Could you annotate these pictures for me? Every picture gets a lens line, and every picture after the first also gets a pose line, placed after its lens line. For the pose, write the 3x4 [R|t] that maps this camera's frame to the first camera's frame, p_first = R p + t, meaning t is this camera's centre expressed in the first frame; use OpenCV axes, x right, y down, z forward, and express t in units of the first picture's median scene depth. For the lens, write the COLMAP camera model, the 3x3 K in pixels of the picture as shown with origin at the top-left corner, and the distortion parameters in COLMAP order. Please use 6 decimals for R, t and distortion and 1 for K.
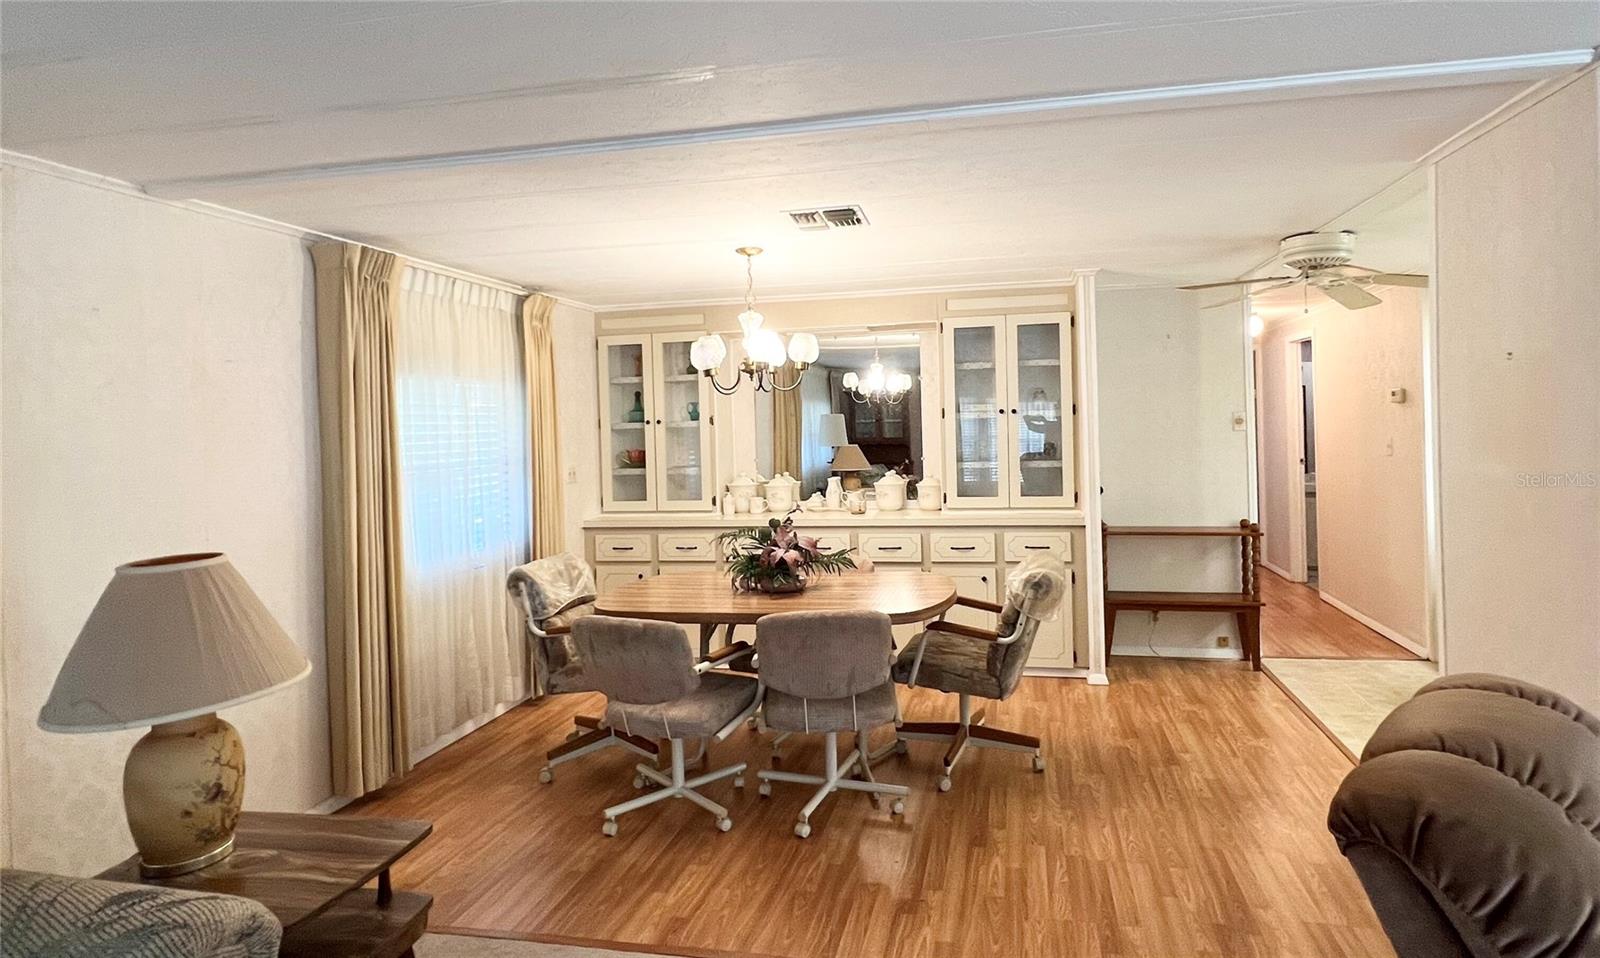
lens RADIAL K [[862.3, 0, 842.3], [0, 862.3, 407.7], [0, 0, 1]] dist [0.001419, 0.000275]
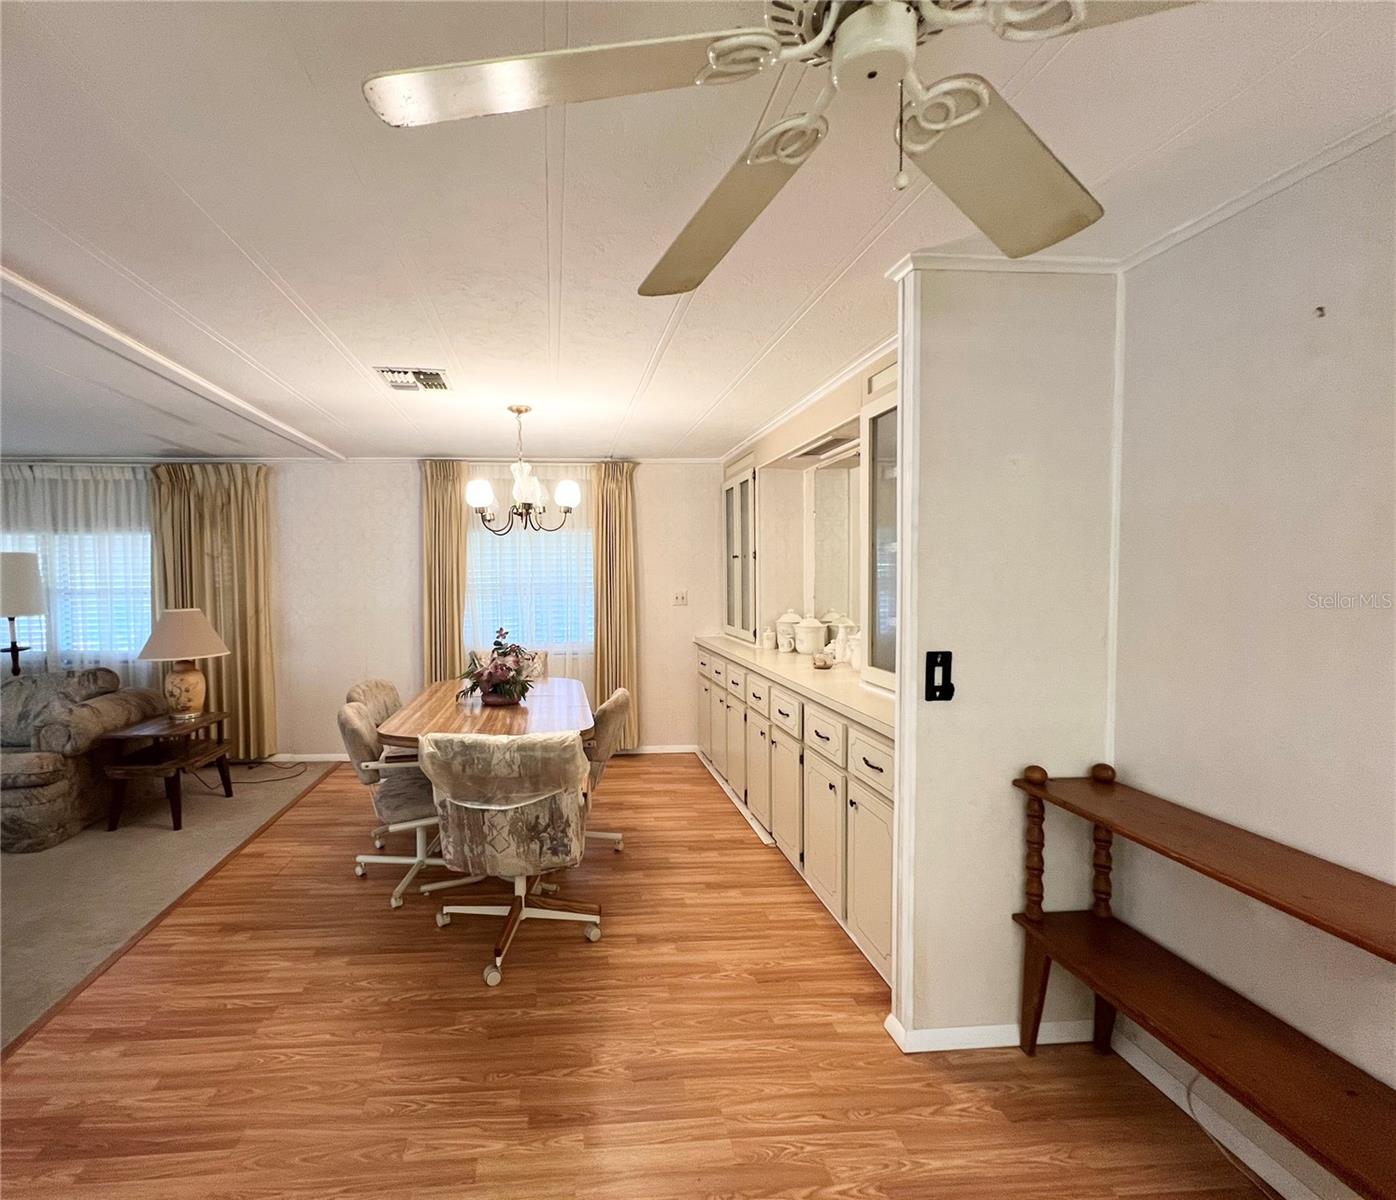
lens RADIAL K [[635.3, 0, 599.5], [0, 635.3, 592.4], [0, 0, 1]] dist [-0.016370, 0.003189]
pose [[0.258549, 0.054130, -0.964480, 0.794638], [0.019026, 0.997950, 0.061108, 0.013460], [0.965811, -0.034150, 0.256989, 0.930802]]
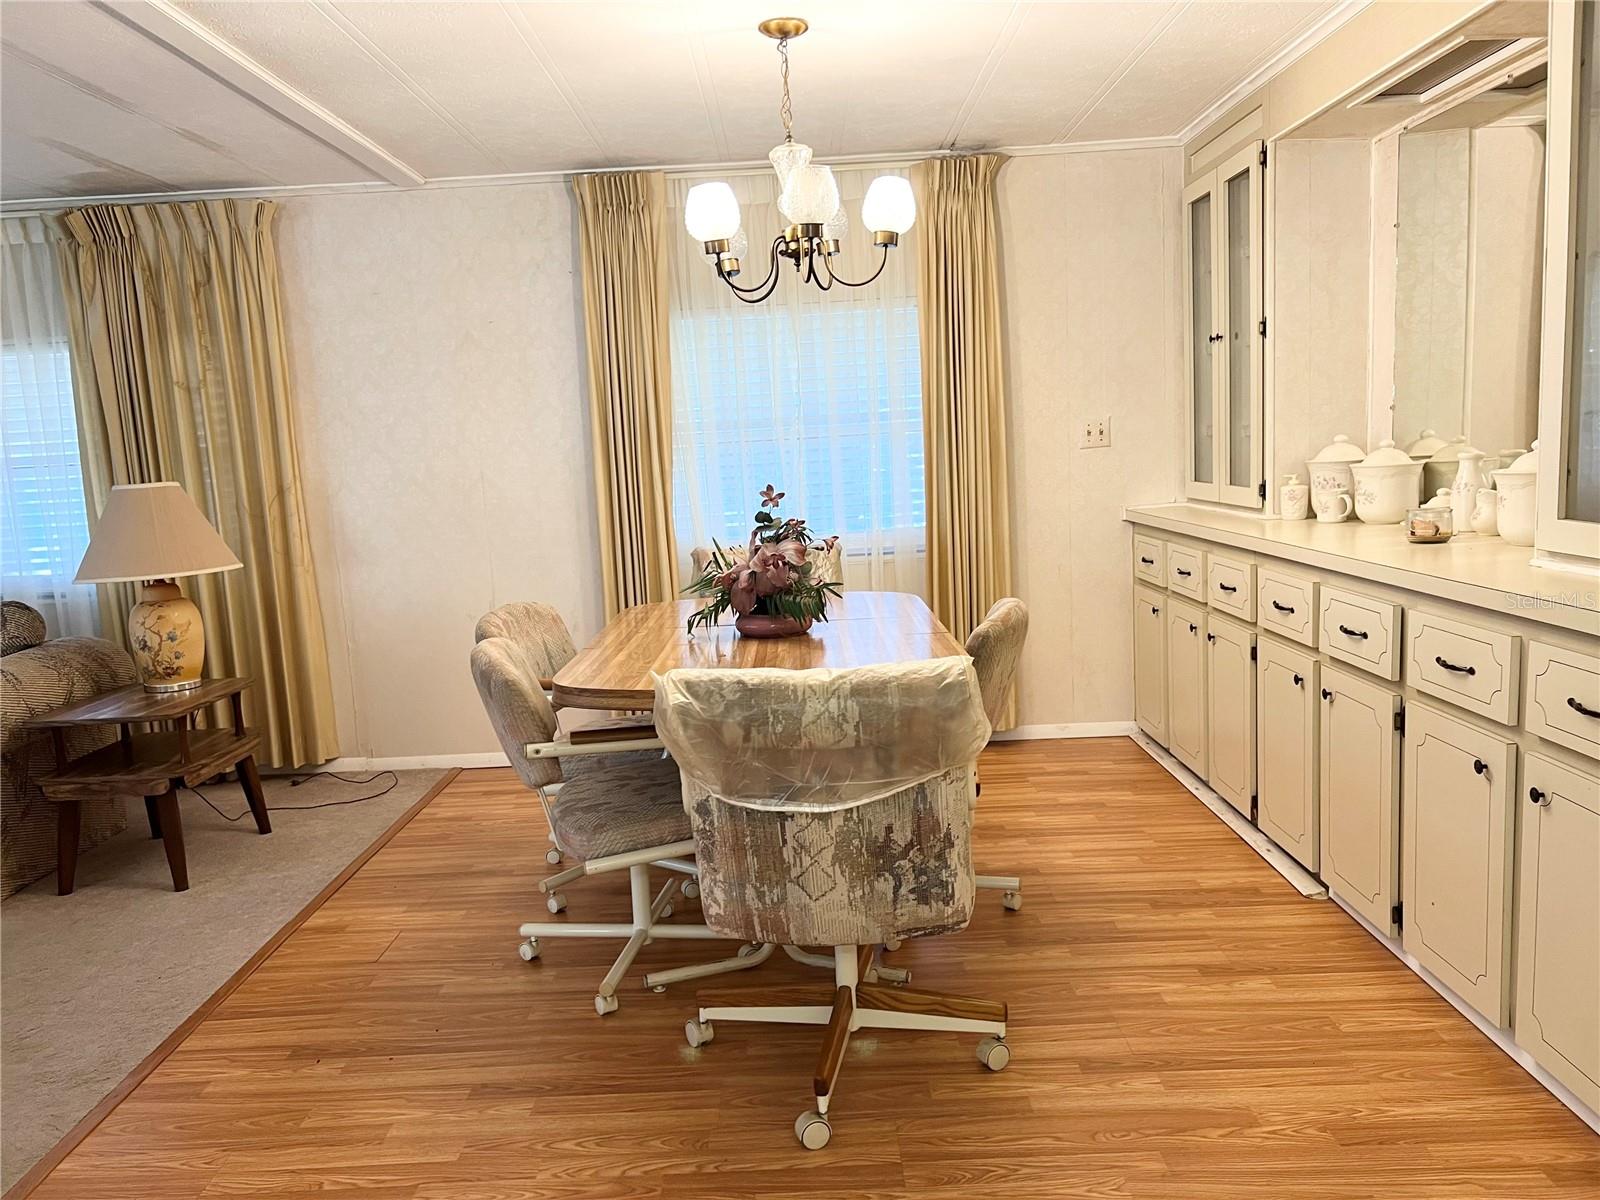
lens RADIAL K [[1200.4, 0, 792.7], [0, 1200.4, 607.5], [0, 0, 1]] dist [0.032061, -0.039138]
pose [[0.188669, 0.154585, -0.969798, 0.745142], [0.065599, 0.983344, 0.169506, 0.056082], [0.979847, -0.095598, 0.175386, 0.885619]]
